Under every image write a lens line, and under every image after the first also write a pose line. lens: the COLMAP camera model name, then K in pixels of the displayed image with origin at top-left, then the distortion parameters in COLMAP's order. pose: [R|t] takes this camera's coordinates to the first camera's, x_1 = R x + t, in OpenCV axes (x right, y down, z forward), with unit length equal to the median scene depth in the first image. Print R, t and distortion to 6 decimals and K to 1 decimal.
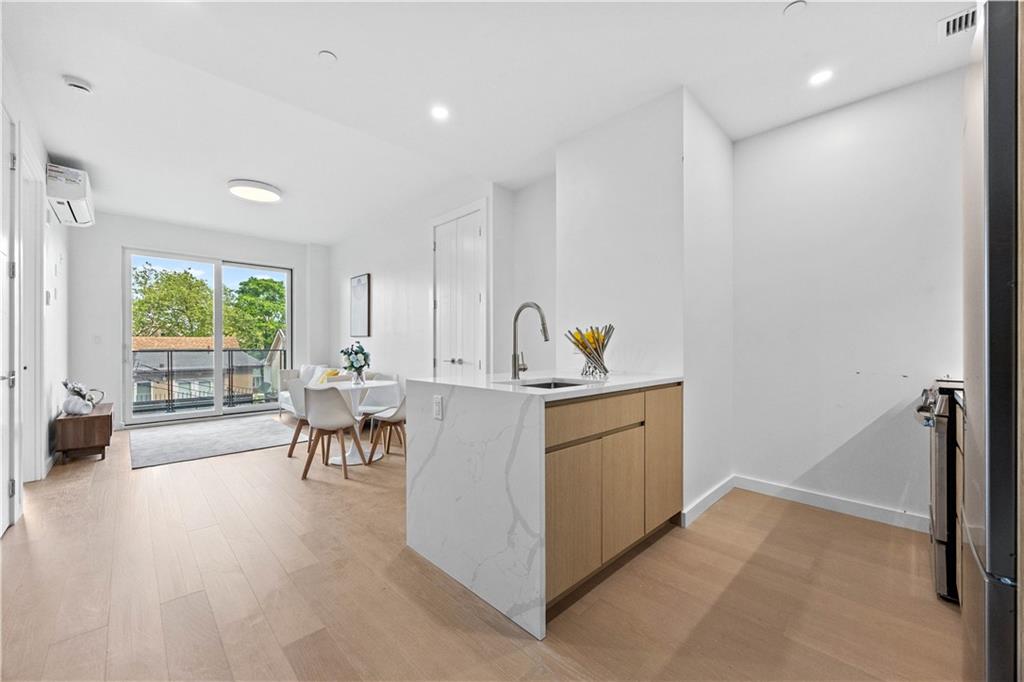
lens RADIAL K [[394.1, 0, 508.8], [0, 394.1, 344.6], [0, 0, 1]] dist [0.000977, -0.000152]
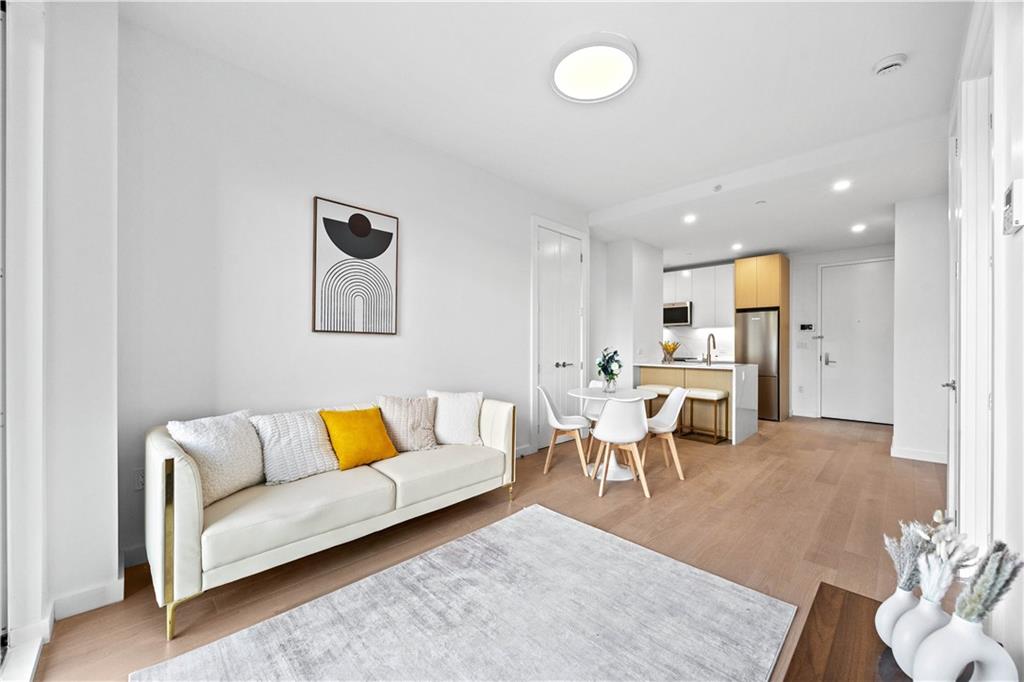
lens RADIAL K [[394.1, 0, 508.8], [0, 394.1, 344.6], [0, 0, 1]] dist [0.000977, -0.000152]
pose [[-0.011123, 0.001721, 0.999937, -2.056578], [-0.007856, 0.999968, -0.001809, -0.016945], [-0.999907, -0.007876, -0.011110, 1.948471]]
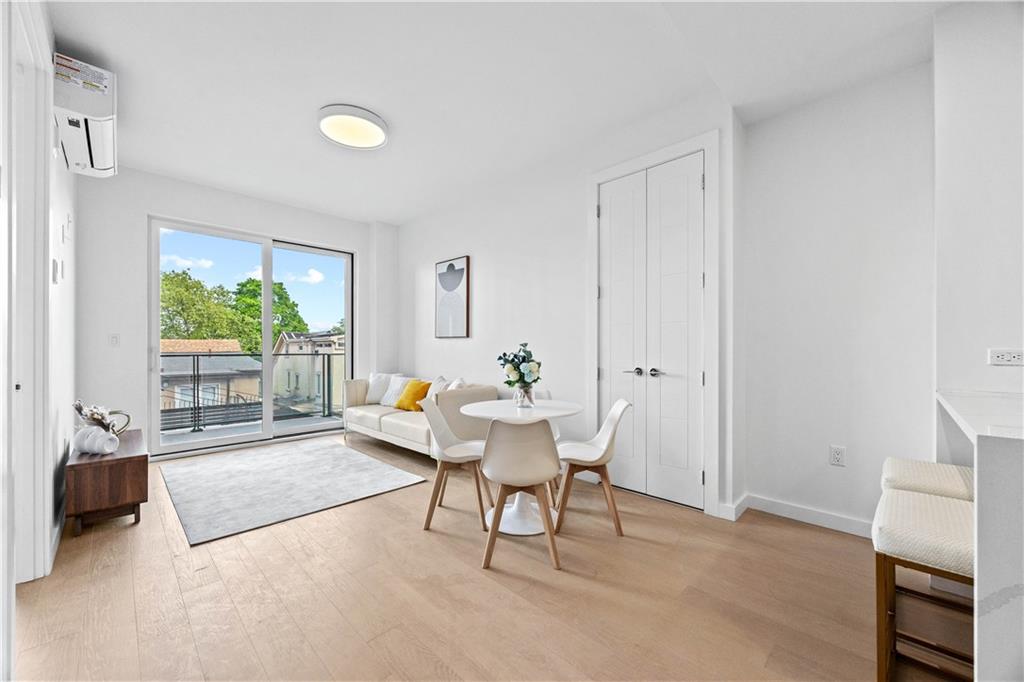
lens RADIAL K [[391.9, 0, 511.7], [0, 391.9, 348.0], [0, 0, 1]] dist [-0.001620, -0.000010]
pose [[0.999769, 0.001377, 0.021459, -0.651876], [-0.001380, 0.999999, 0.000125, -0.000756], [-0.021459, -0.000155, 0.999770, 0.522835]]
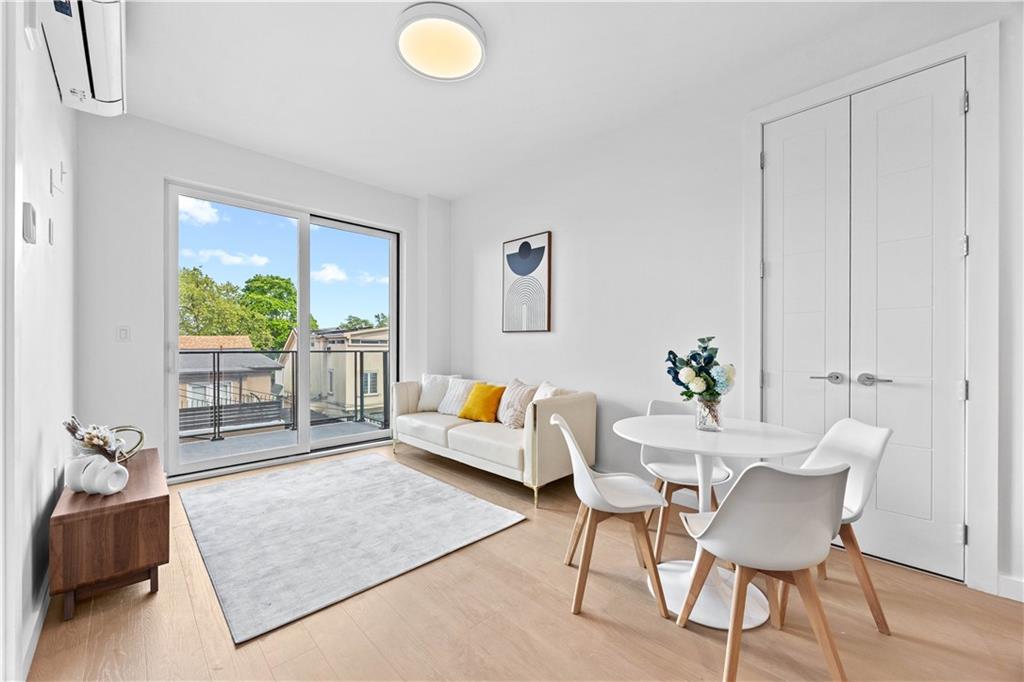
lens RADIAL K [[395.7, 0, 511.0], [0, 395.7, 345.9], [0, 0, 1]] dist [-0.000210, 0.000031]
pose [[0.999993, 0.003528, 0.001385, -0.953536], [-0.003530, 0.999992, 0.001819, 0.002615], [-0.001378, -0.001824, 0.999997, 0.838056]]
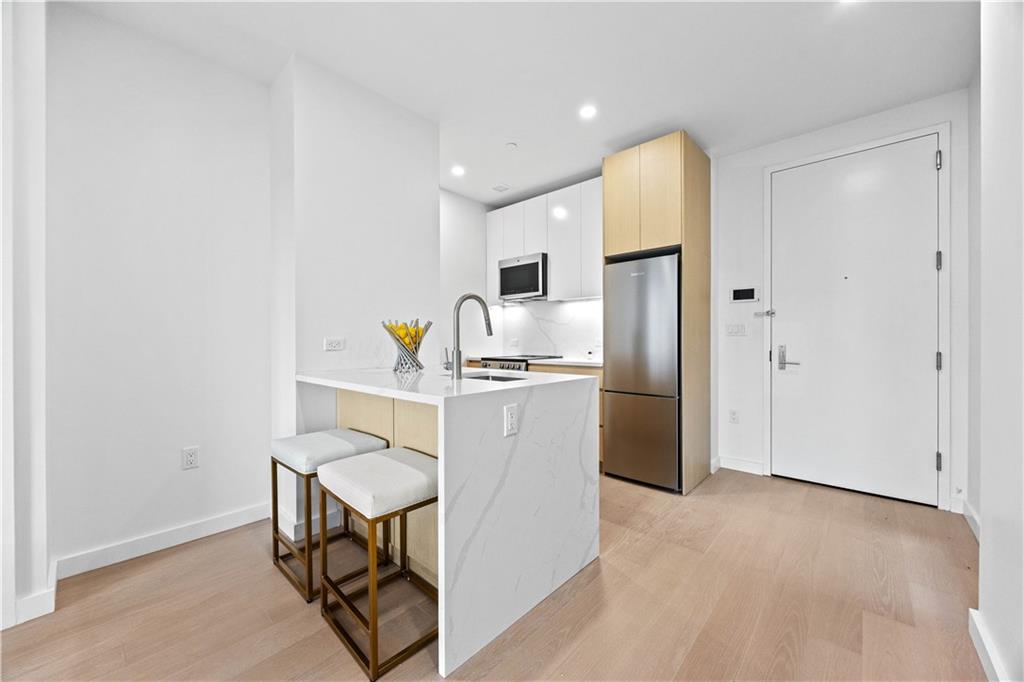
lens RADIAL K [[388.4, 0, 512.0], [0, 388.4, 341.0], [0, 0, 1]] dist [0.001030, 0.000151]
pose [[-0.058754, -0.000900, 0.998272, -0.731709], [-0.000775, 0.999999, 0.000856, 0.002911], [-0.998272, -0.000723, -0.058754, 0.809403]]
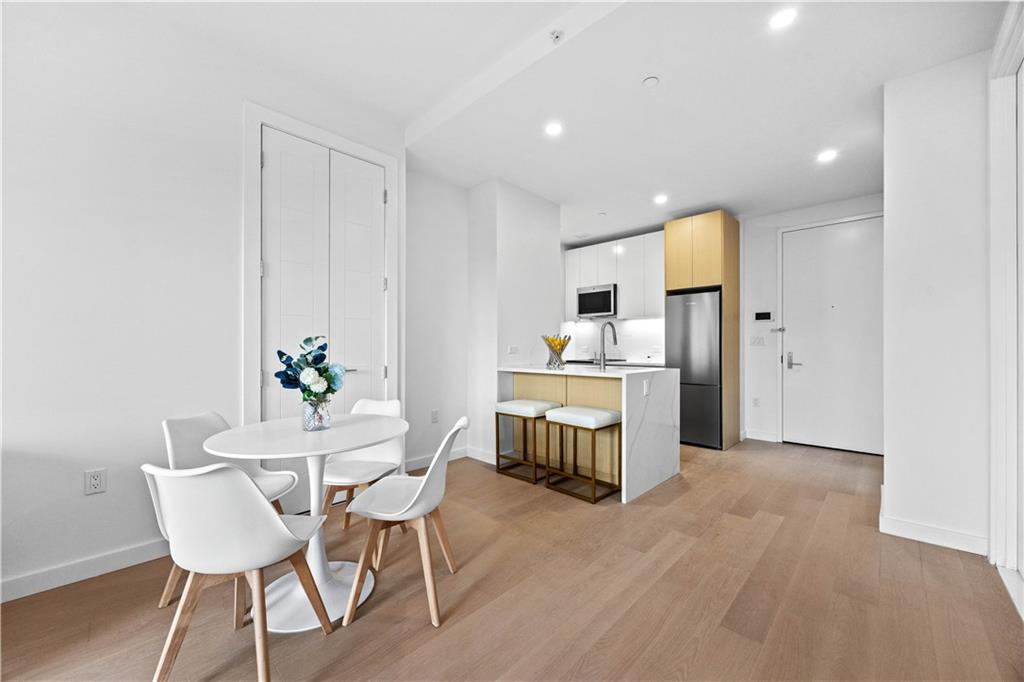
lens RADIAL K [[395.7, 0, 511.0], [0, 395.7, 345.9], [0, 0, 1]] dist [-0.000210, 0.000031]
pose [[-0.036214, 0.005222, 0.999330, -1.324217], [-0.005156, 0.999972, -0.005412, 0.005809], [-0.999331, -0.005348, -0.036186, 1.230817]]
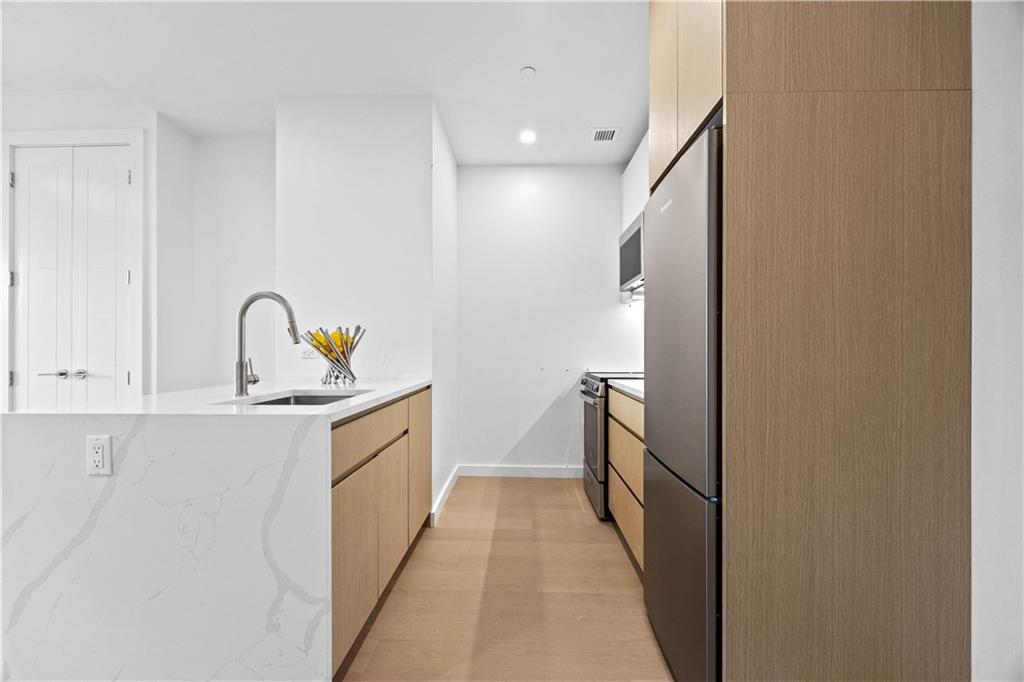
lens RADIAL K [[395.7, 0, 511.0], [0, 395.7, 345.9], [0, 0, 1]] dist [-0.000210, 0.000031]
pose [[0.718465, 0.002810, 0.695557, -0.116296], [-0.001046, 0.999995, -0.002960, -0.002368], [-0.695562, 0.001399, 0.718464, 0.114969]]
